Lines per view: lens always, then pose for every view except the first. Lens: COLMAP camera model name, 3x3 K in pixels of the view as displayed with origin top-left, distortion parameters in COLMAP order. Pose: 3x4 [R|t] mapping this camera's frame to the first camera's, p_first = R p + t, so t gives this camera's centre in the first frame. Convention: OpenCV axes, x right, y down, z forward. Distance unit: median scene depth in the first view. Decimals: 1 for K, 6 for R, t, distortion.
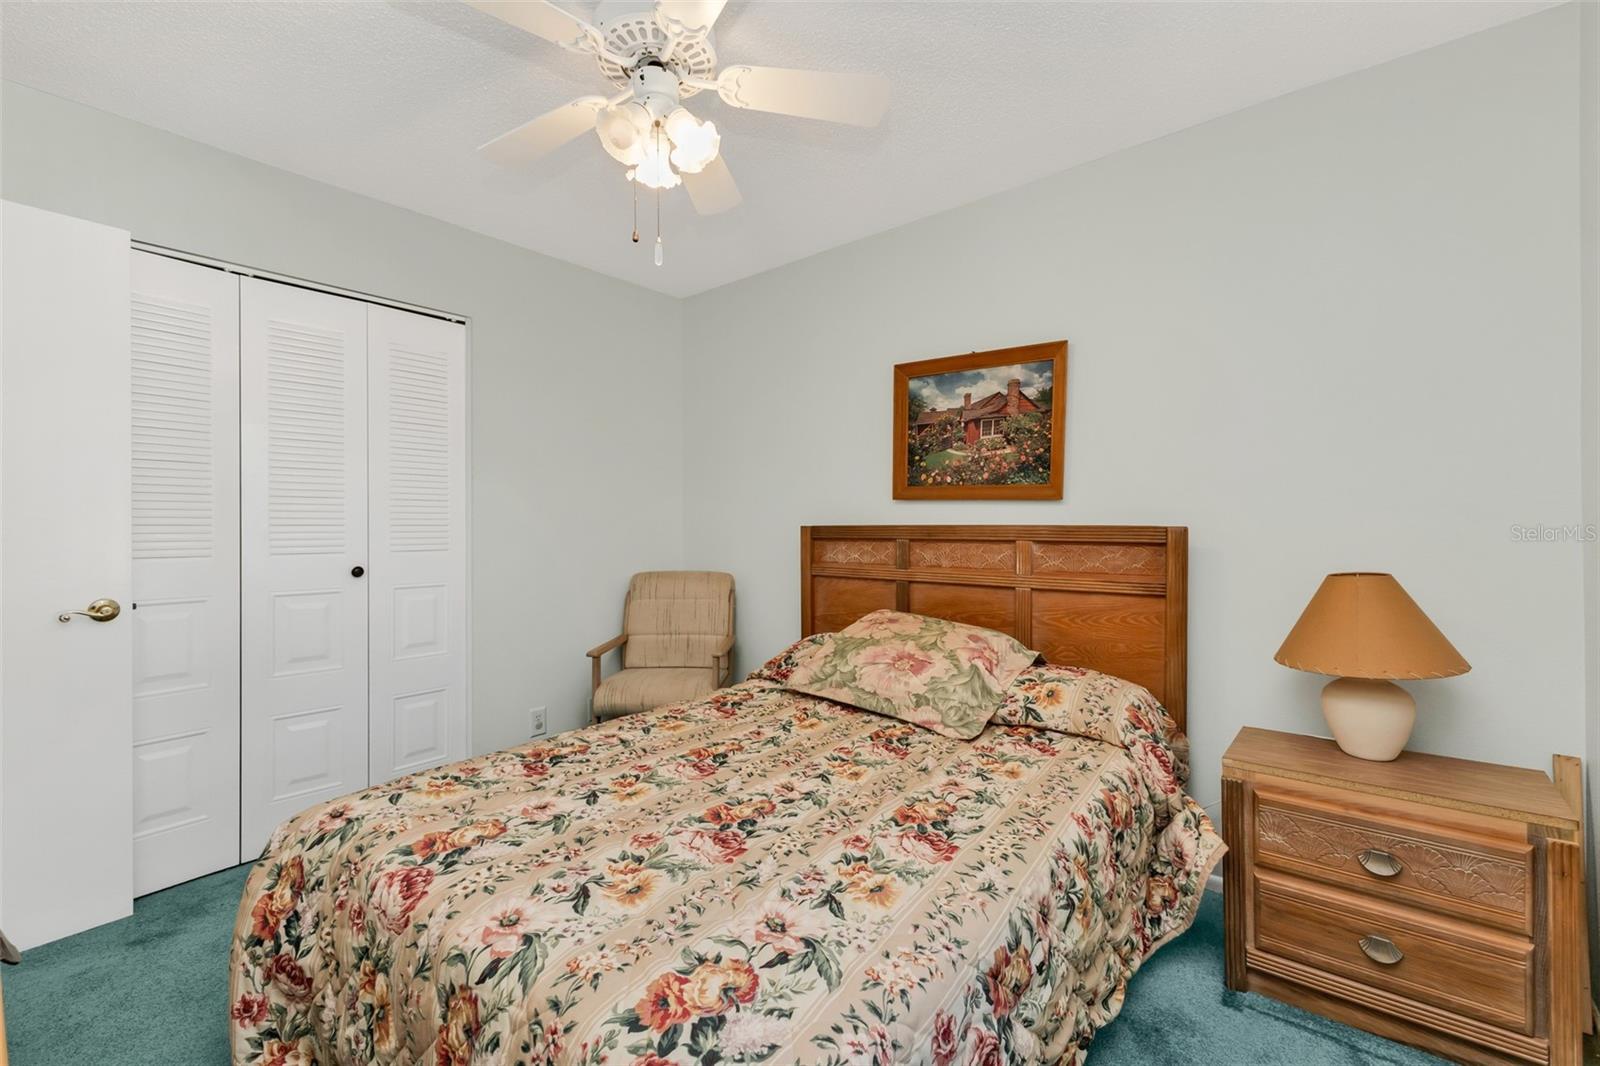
lens RADIAL K [[686.3, 0, 800.3], [0, 686.3, 531.3], [0, 0, 1]] dist [0.000153, -0.015177]
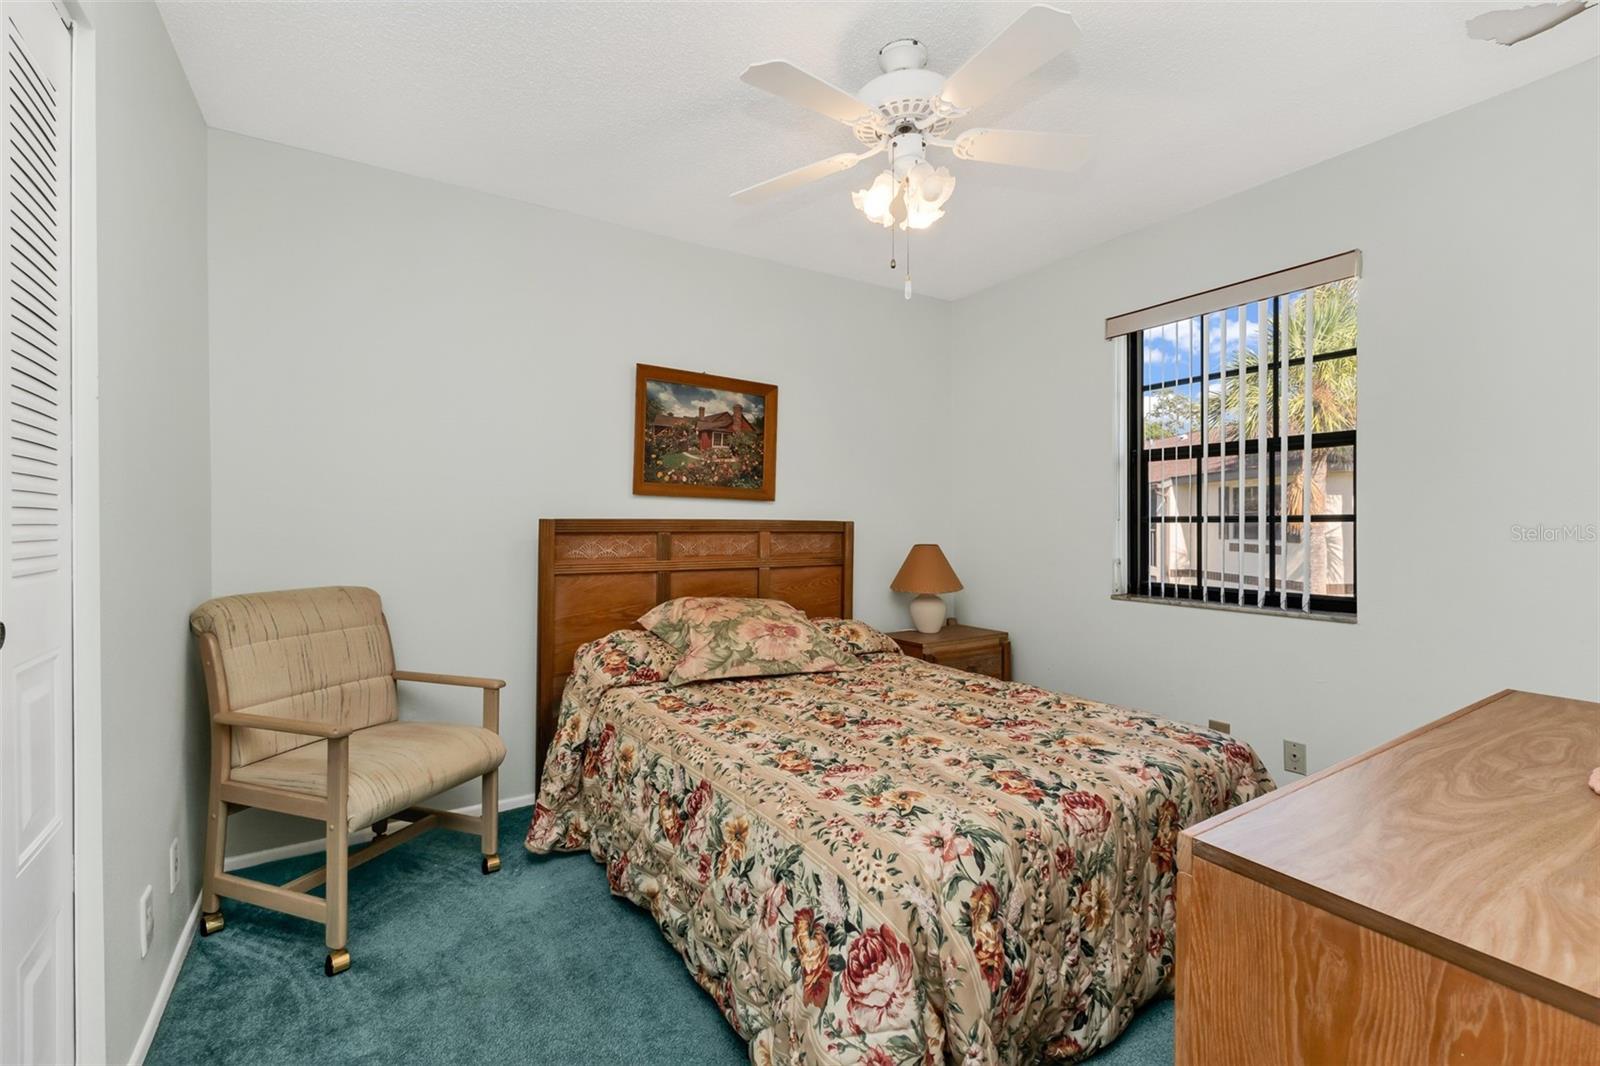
lens RADIAL K [[706.3, 0, 801.4], [0, 706.3, 530.1], [0, 0, 1]] dist [0.011022, -0.000434]
pose [[0.298820, -0.009448, 0.954263, -0.870182], [0.002855, 0.999955, 0.009007, -0.001296], [-0.954305, 0.000033, 0.298834, 0.484745]]
